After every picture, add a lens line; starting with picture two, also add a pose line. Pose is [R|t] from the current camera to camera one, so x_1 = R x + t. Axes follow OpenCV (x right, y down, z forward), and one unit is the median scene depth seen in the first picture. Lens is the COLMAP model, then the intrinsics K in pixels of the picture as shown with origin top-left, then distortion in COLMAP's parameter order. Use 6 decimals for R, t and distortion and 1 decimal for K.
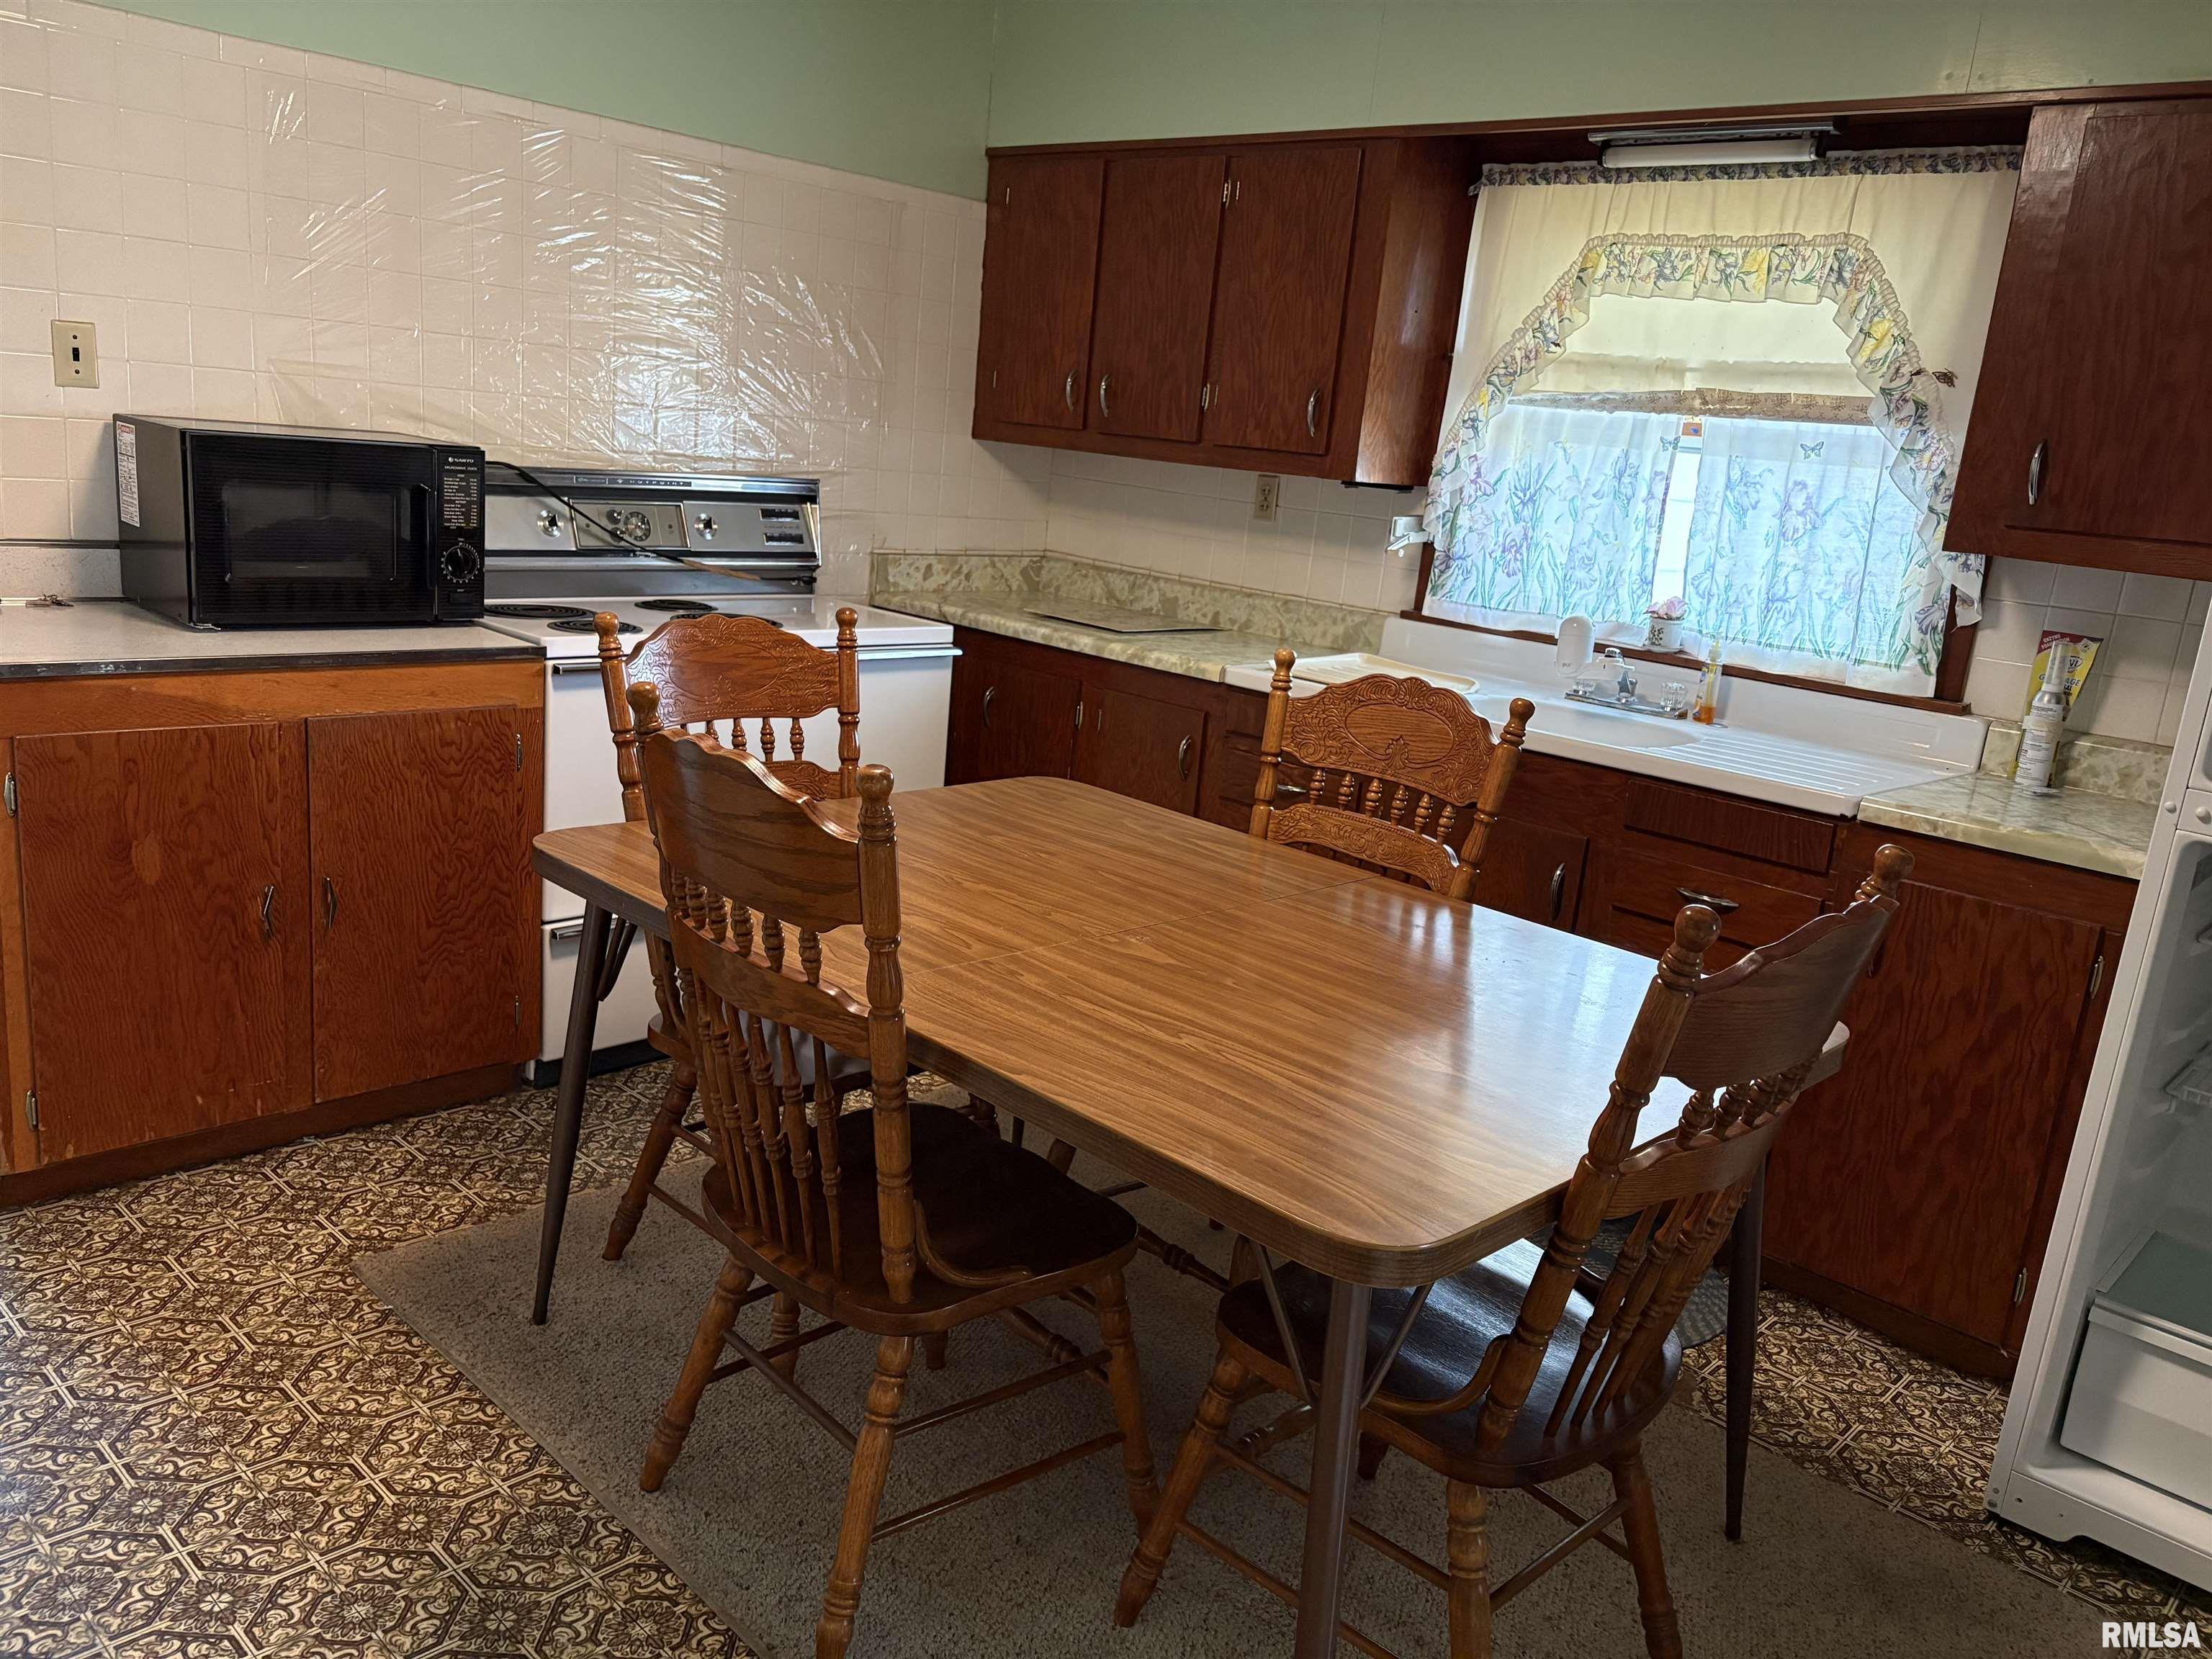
lens RADIAL K [[1660.4, 0, 1119.4], [0, 1660.4, 830.8], [0, 0, 1]] dist [0.008261, -0.006099]
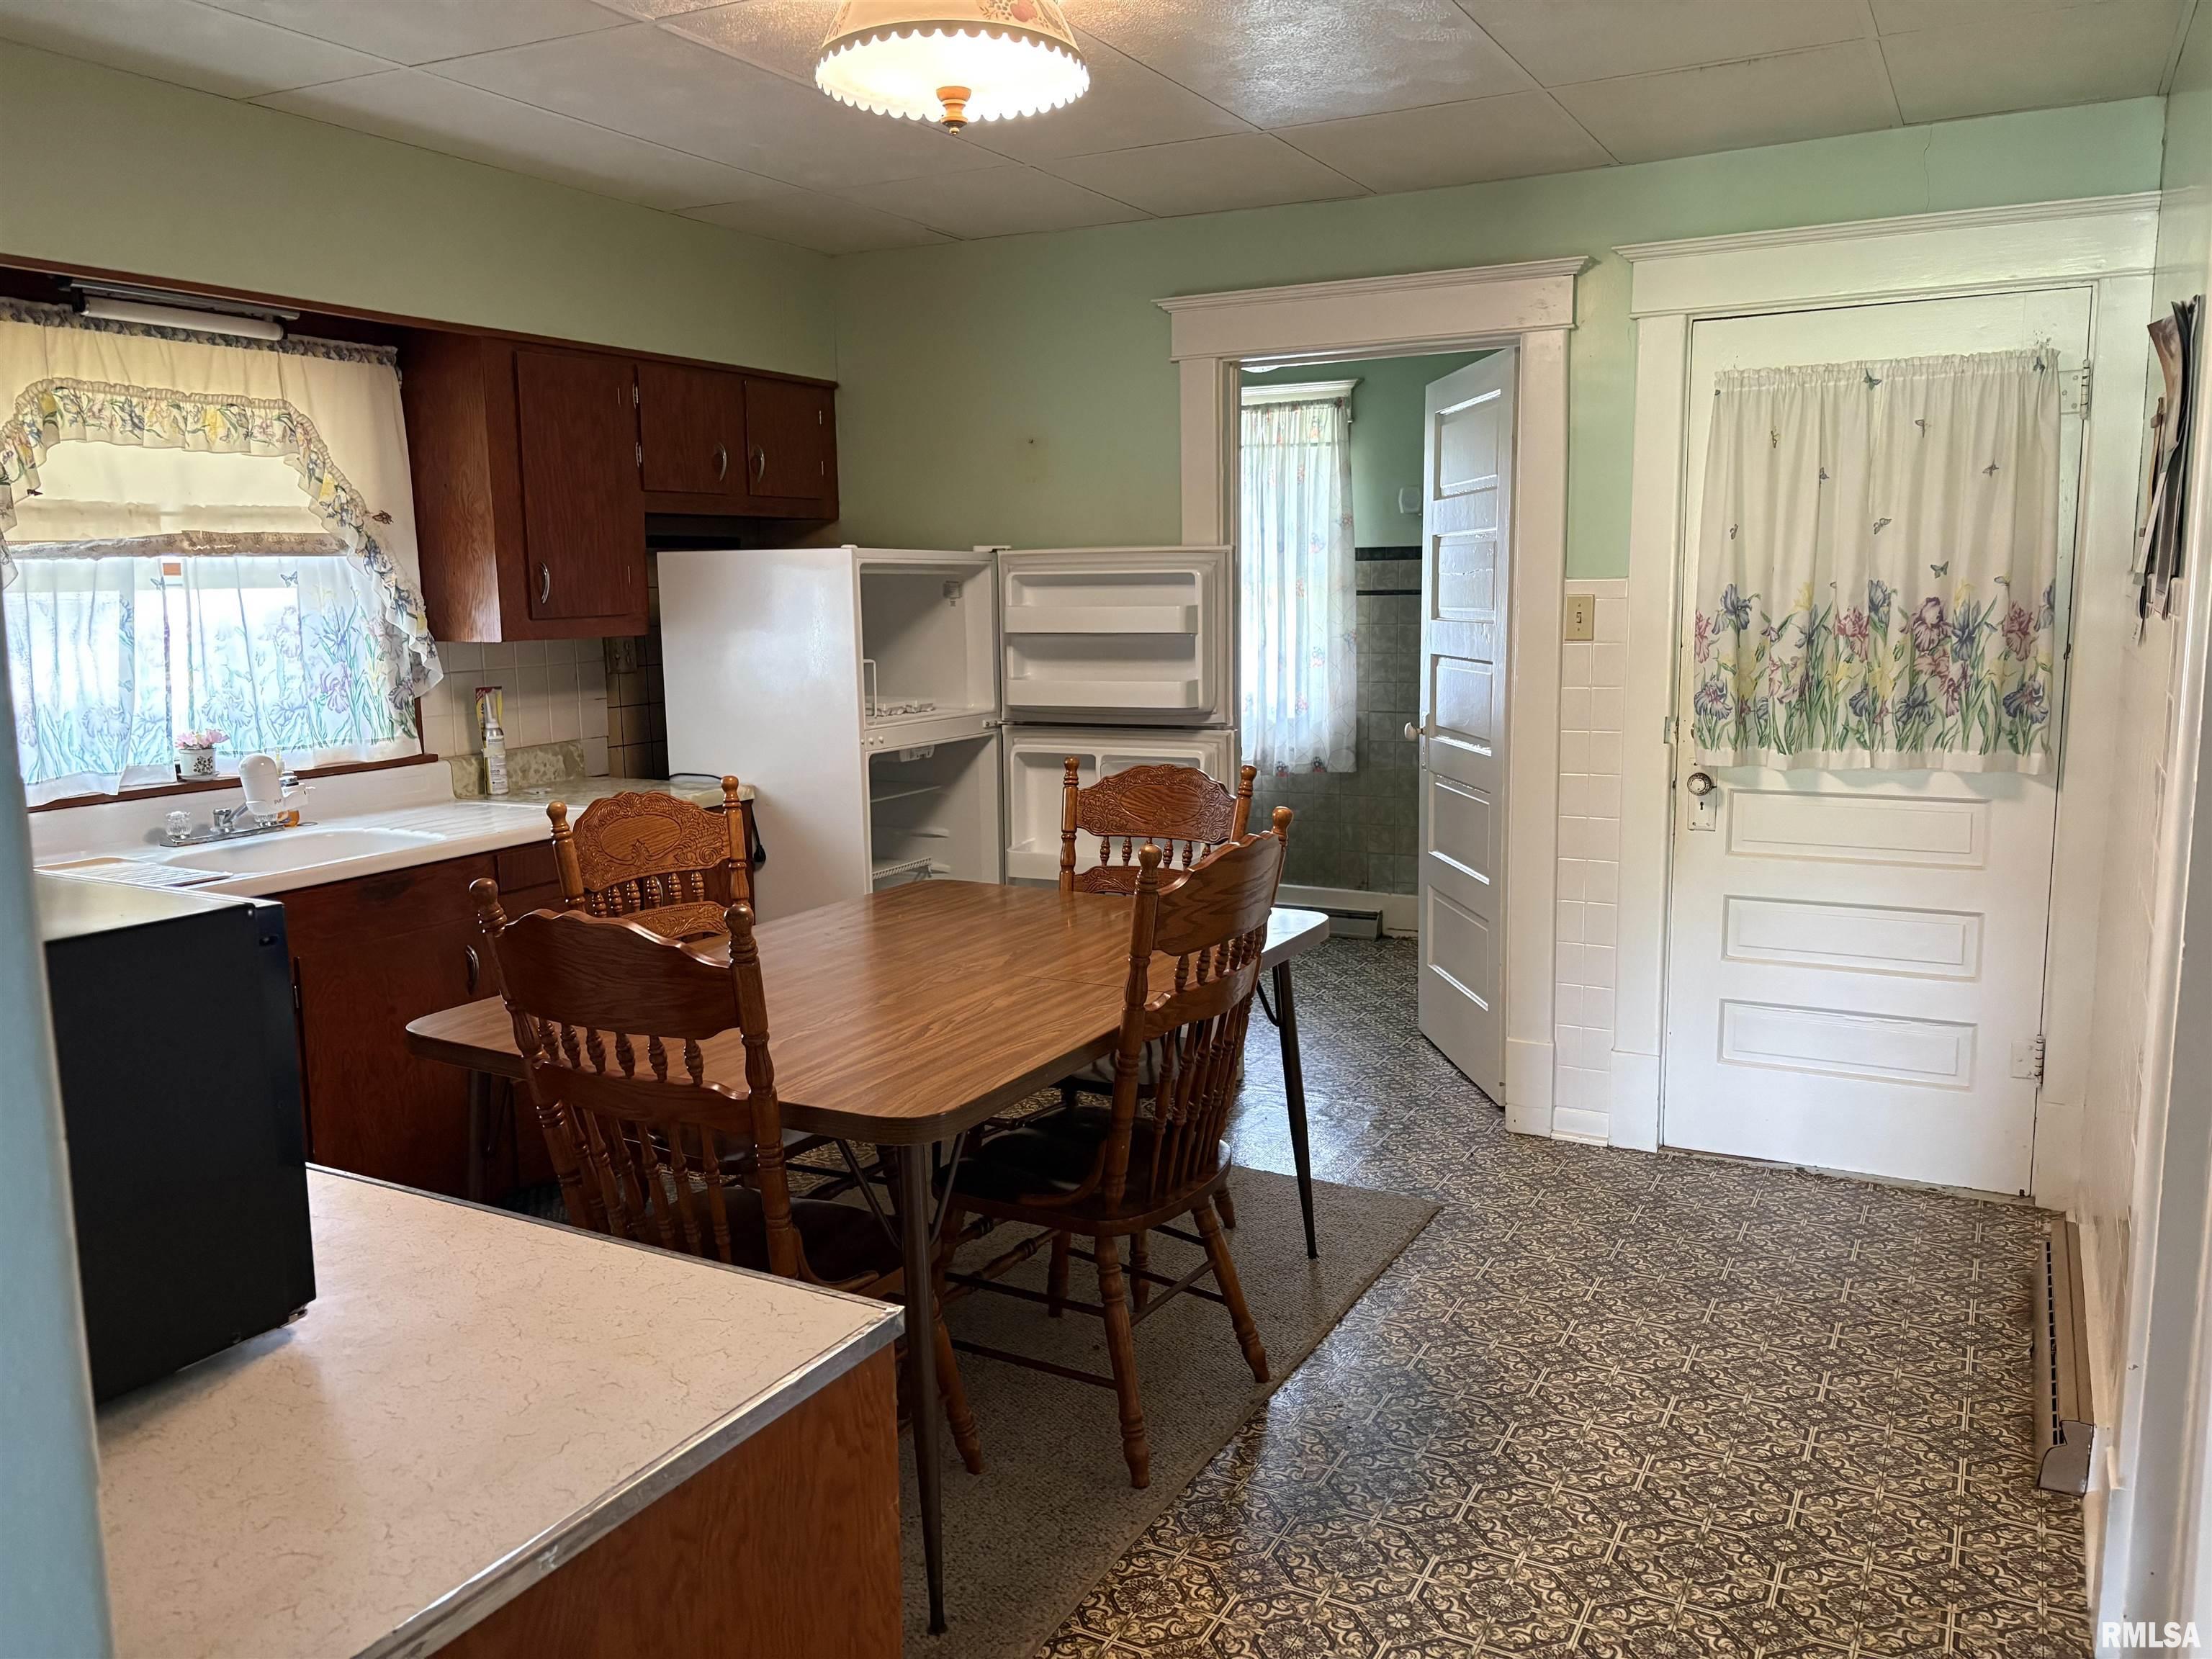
lens RADIAL K [[1660.4, 0, 1124.1], [0, 1660.4, 827.4], [0, 0, 1]] dist [0.008261, -0.006099]
pose [[-0.262390, -0.215829, 0.940516, -0.861914], [0.239437, 0.929623, 0.280129, -0.249126], [-0.934784, 0.298697, -0.192246, 0.714673]]
